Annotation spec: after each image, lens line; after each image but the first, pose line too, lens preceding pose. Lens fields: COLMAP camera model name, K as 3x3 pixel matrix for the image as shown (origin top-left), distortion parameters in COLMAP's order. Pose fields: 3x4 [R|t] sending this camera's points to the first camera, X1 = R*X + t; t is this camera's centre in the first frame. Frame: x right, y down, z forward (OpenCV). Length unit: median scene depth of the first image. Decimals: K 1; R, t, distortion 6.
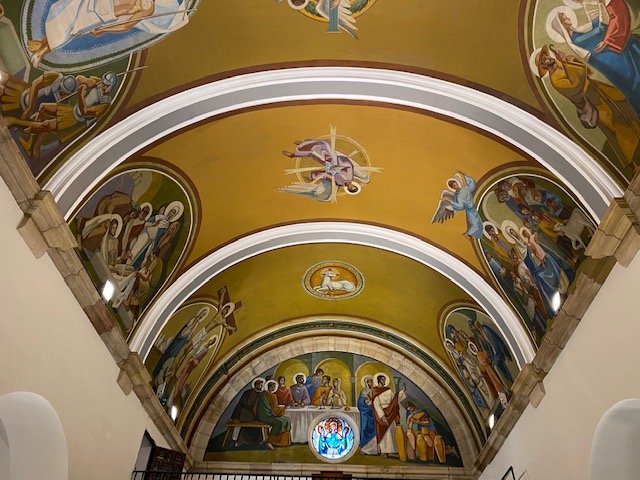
lens RADIAL K [[487.2, 0, 319.8], [0, 487.2, 235.0], [0, 0, 1]] dist [0.059914, -0.081097]
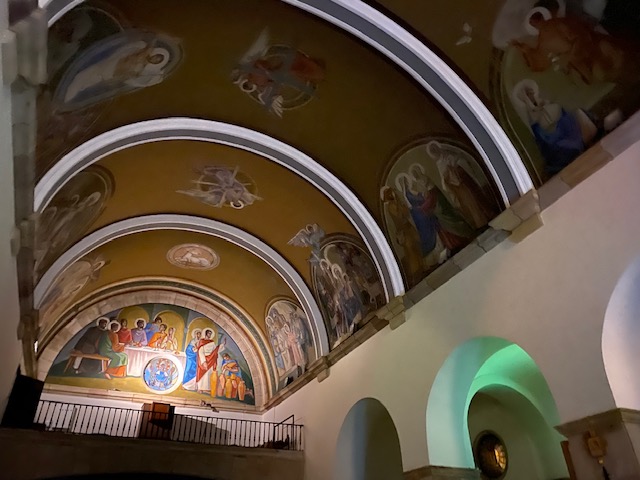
lens RADIAL K [[487.2, 0, 323.1], [0, 487.2, 238.8], [0, 0, 1]] dist [0.059914, -0.081097]
pose [[0.891495, 0.215515, 0.398484, -0.187883], [-0.281331, 0.952805, 0.114084, -0.185319], [-0.355091, -0.213811, 0.910052, -0.225706]]
